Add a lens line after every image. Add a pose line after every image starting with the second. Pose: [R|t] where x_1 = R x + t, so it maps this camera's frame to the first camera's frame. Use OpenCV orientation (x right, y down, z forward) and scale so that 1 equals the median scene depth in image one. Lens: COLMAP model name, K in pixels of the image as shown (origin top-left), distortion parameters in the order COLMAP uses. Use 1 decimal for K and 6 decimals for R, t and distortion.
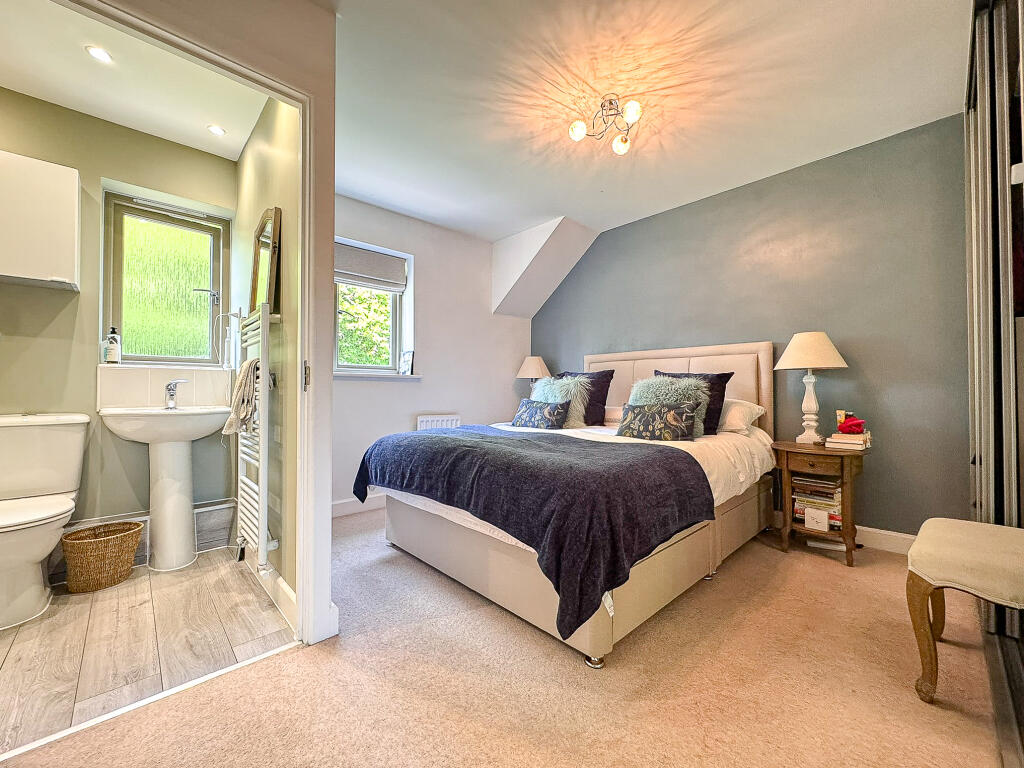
lens RADIAL K [[411.5, 0, 513.2], [0, 411.5, 384.9], [0, 0, 1]] dist [0.000930, -0.000081]
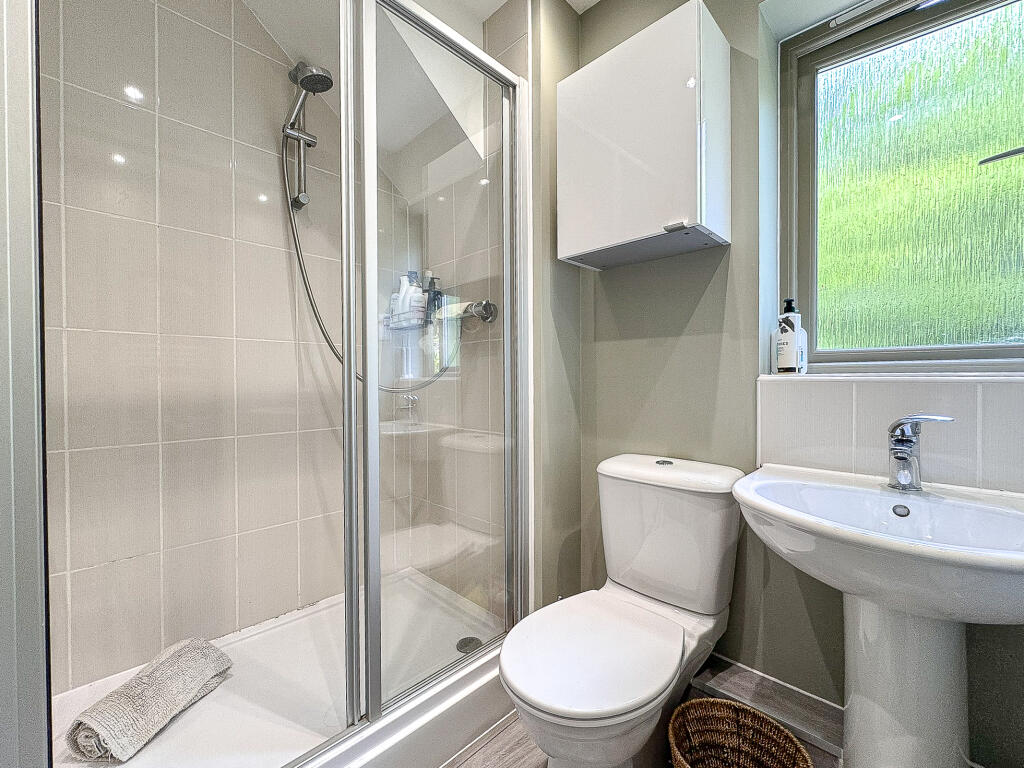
lens RADIAL K [[411.5, 0, 512.7], [0, 411.5, 383.1], [0, 0, 1]] dist [0.000930, -0.000081]
pose [[0.016877, 0.005980, -0.999840, -0.480261], [0.012314, 0.999905, 0.006188, -0.045556], [0.999782, -0.012416, 0.016802, 0.658344]]
